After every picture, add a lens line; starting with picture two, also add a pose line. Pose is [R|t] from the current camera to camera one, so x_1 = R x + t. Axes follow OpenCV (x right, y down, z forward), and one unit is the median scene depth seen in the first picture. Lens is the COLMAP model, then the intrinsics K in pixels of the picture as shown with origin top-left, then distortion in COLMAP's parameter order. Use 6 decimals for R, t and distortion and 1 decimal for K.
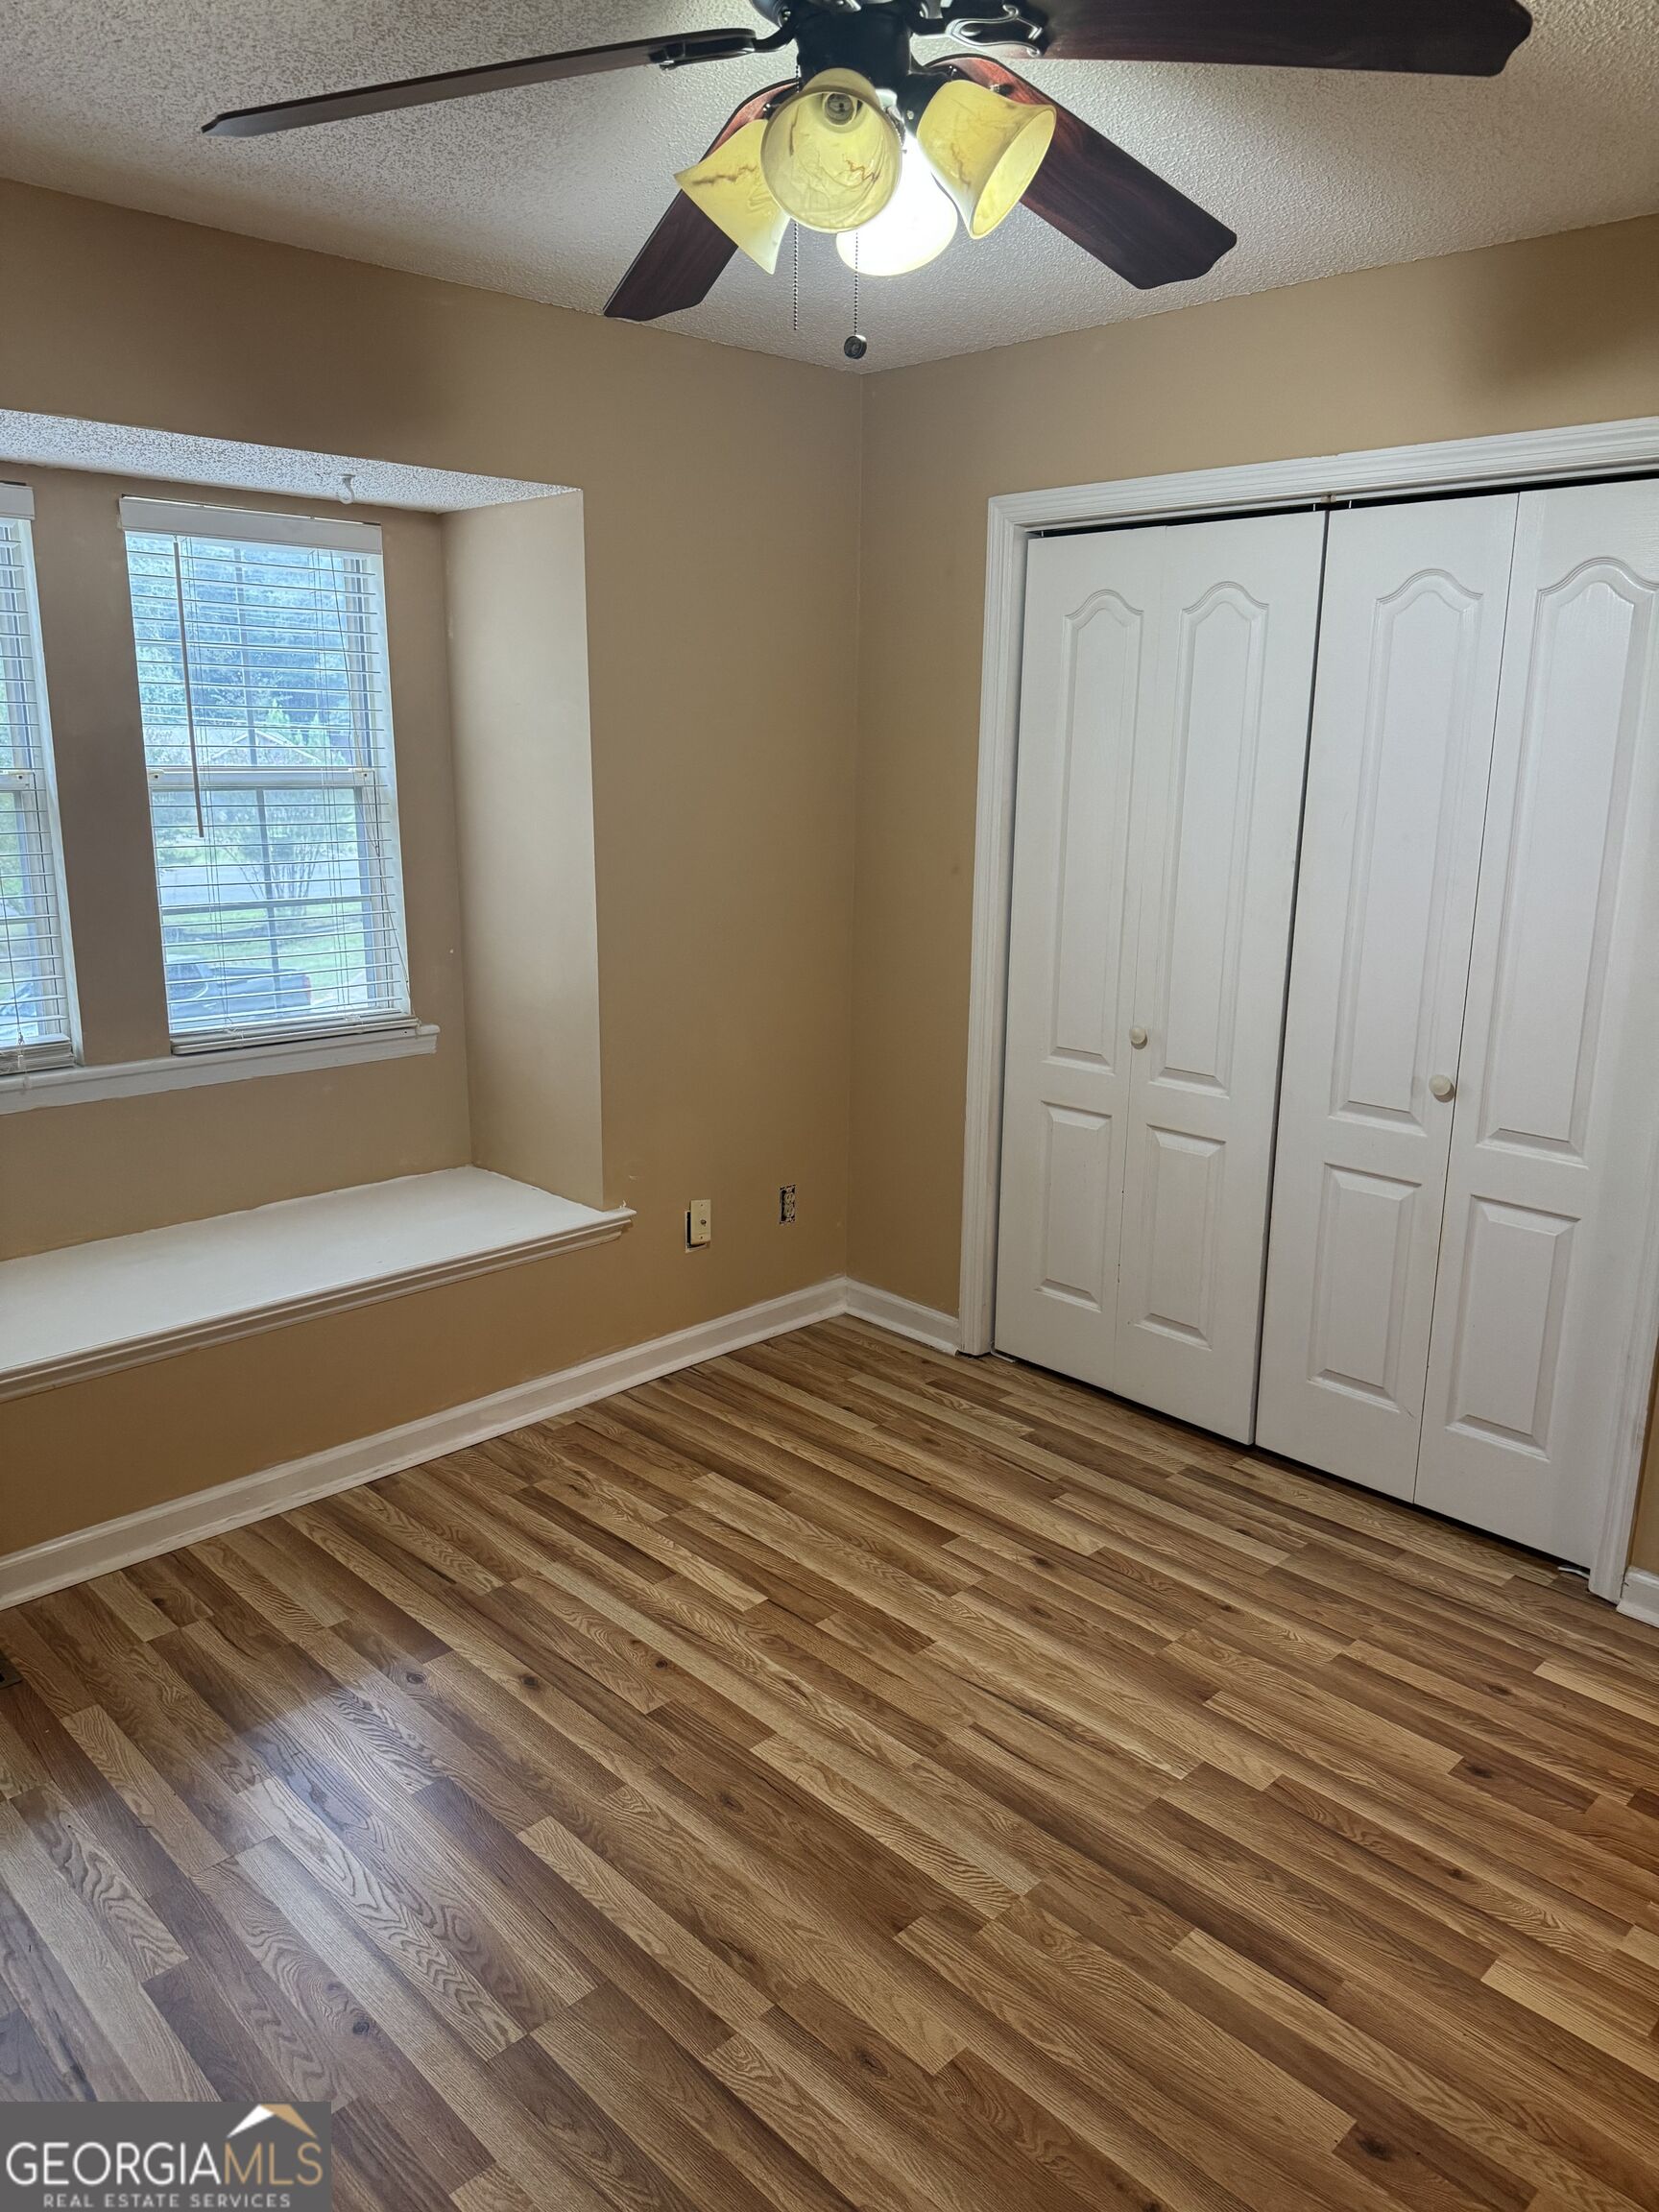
lens RADIAL K [[1564.3, 0, 821.9], [0, 1564.3, 1116.4], [0, 0, 1]] dist [0.039136, -0.023622]
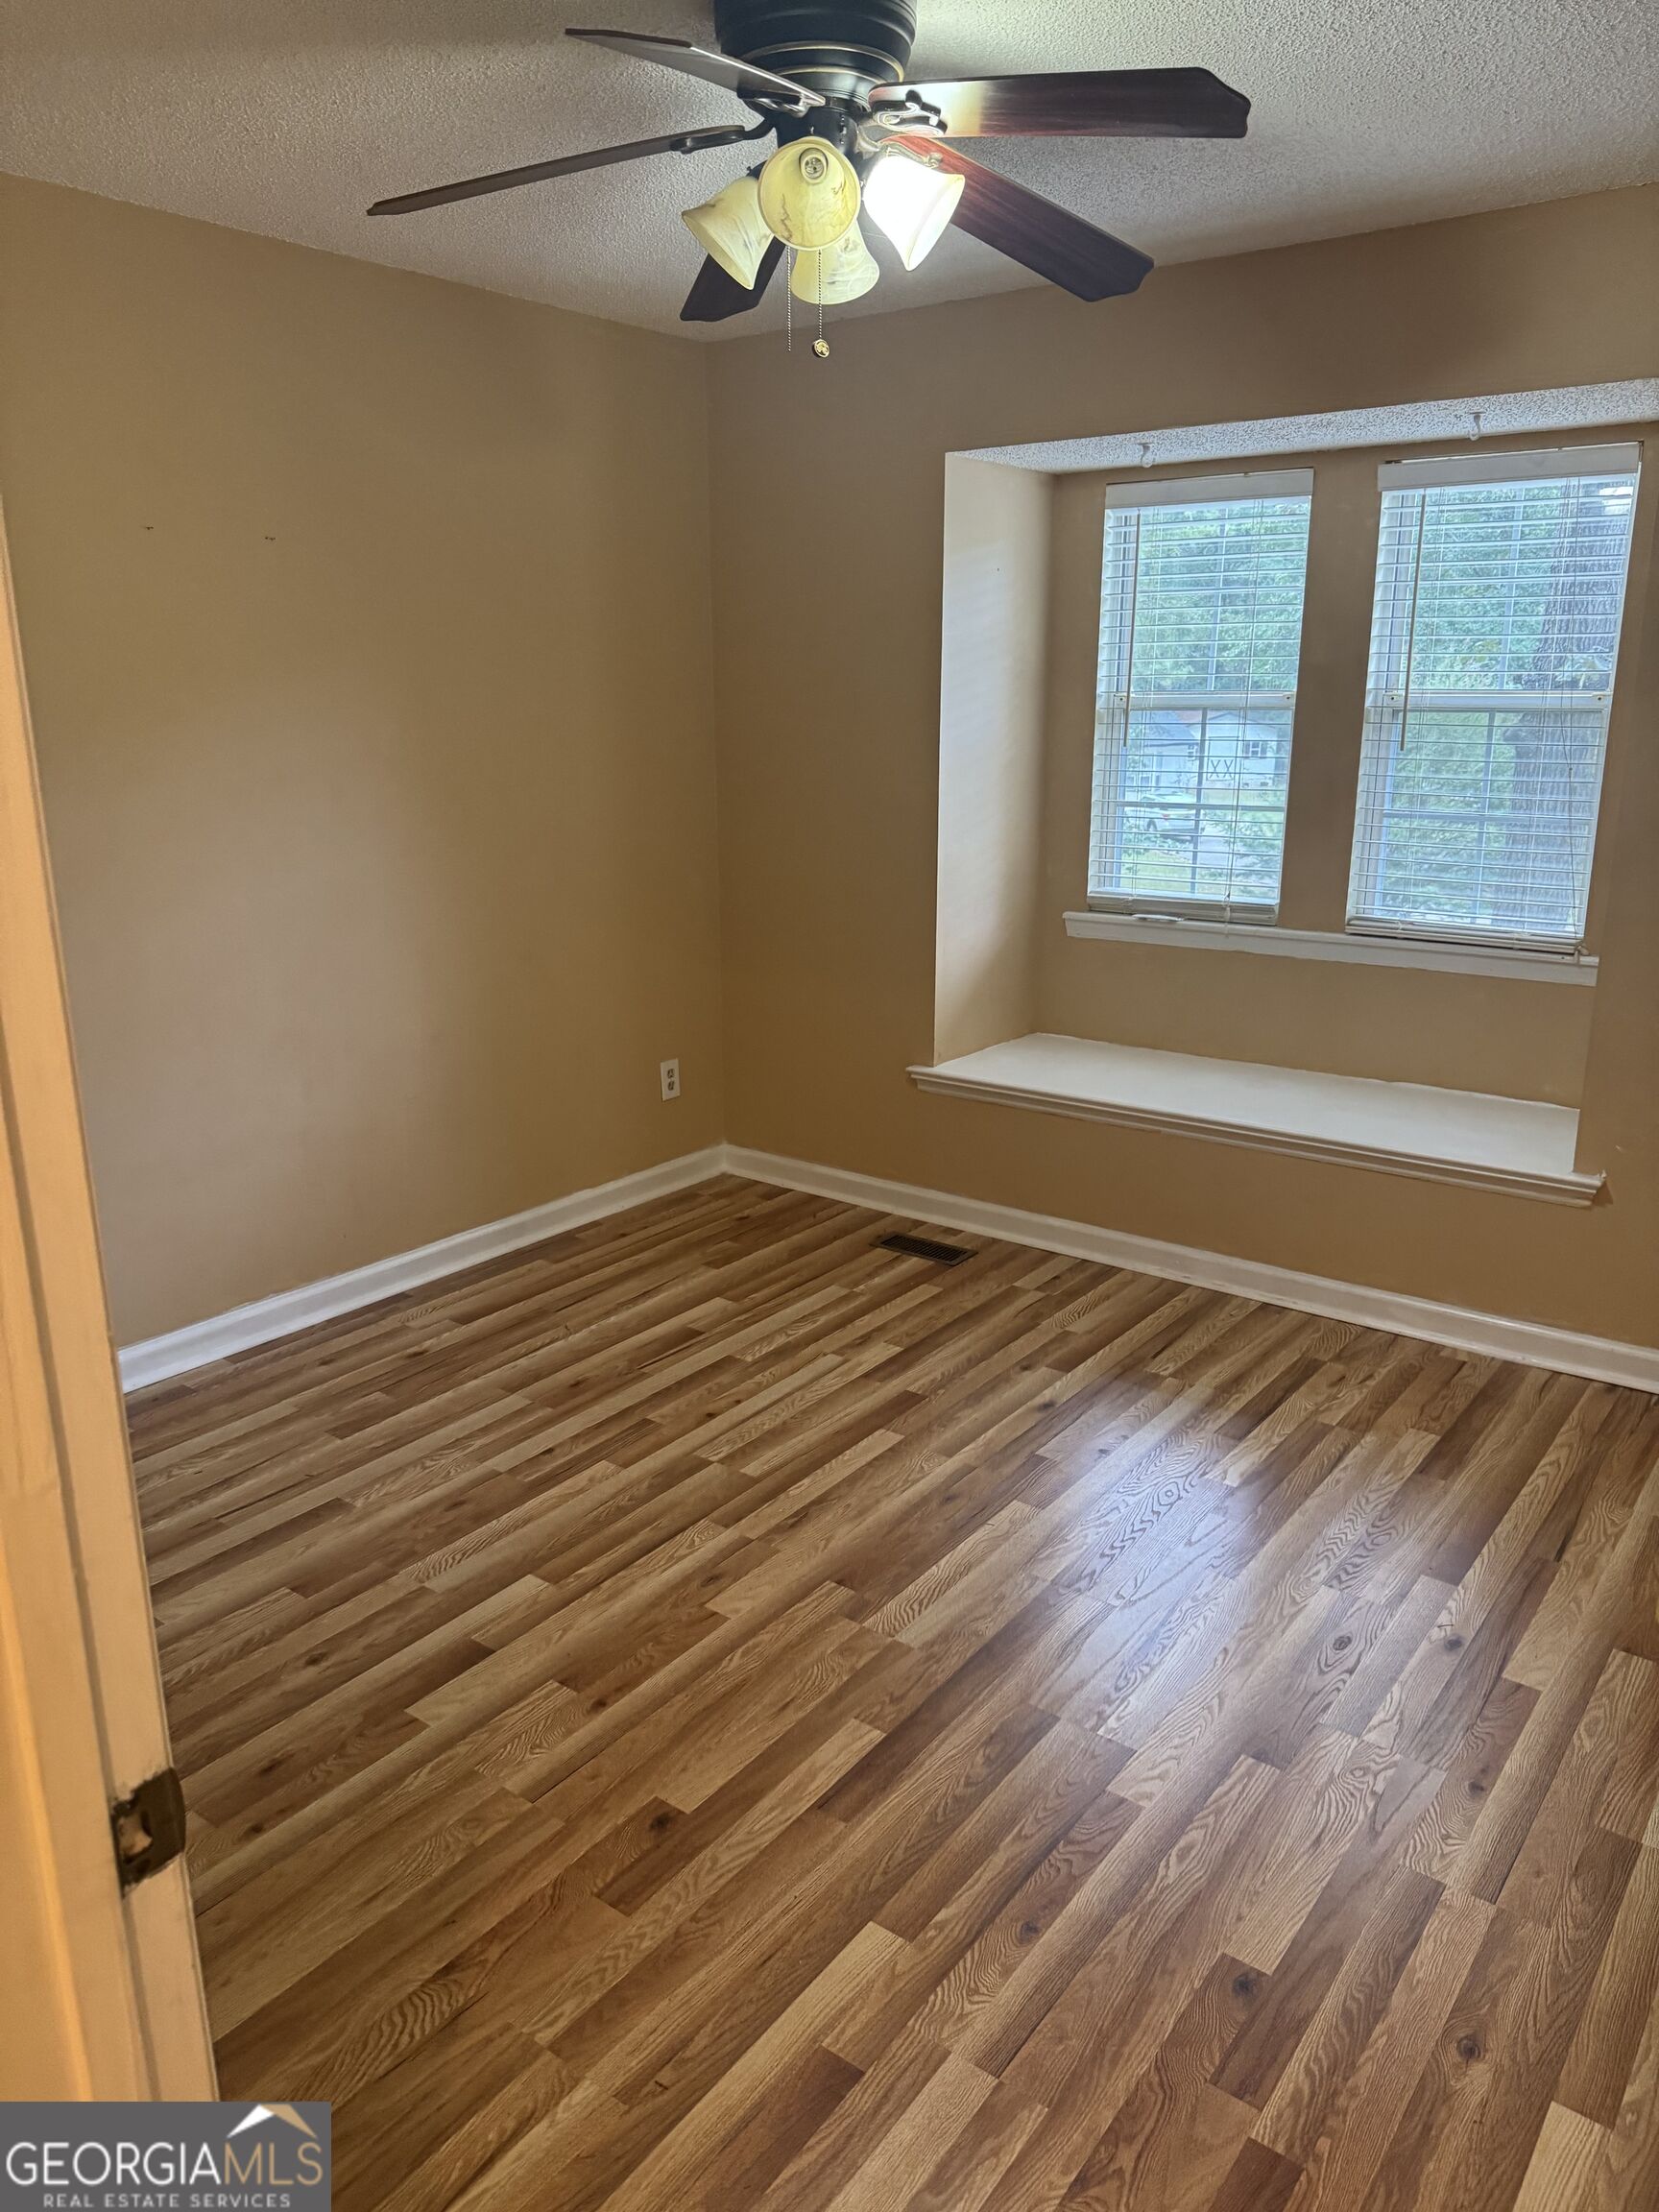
lens RADIAL K [[1564.3, 0, 823.4], [0, 1564.3, 1098.2], [0, 0, 1]] dist [0.039136, -0.023622]
pose [[0.147101, 0.236621, -0.960402, 0.846818], [-0.241230, 0.950228, 0.197166, -0.070290], [0.959255, 0.202675, 0.196860, 0.486324]]
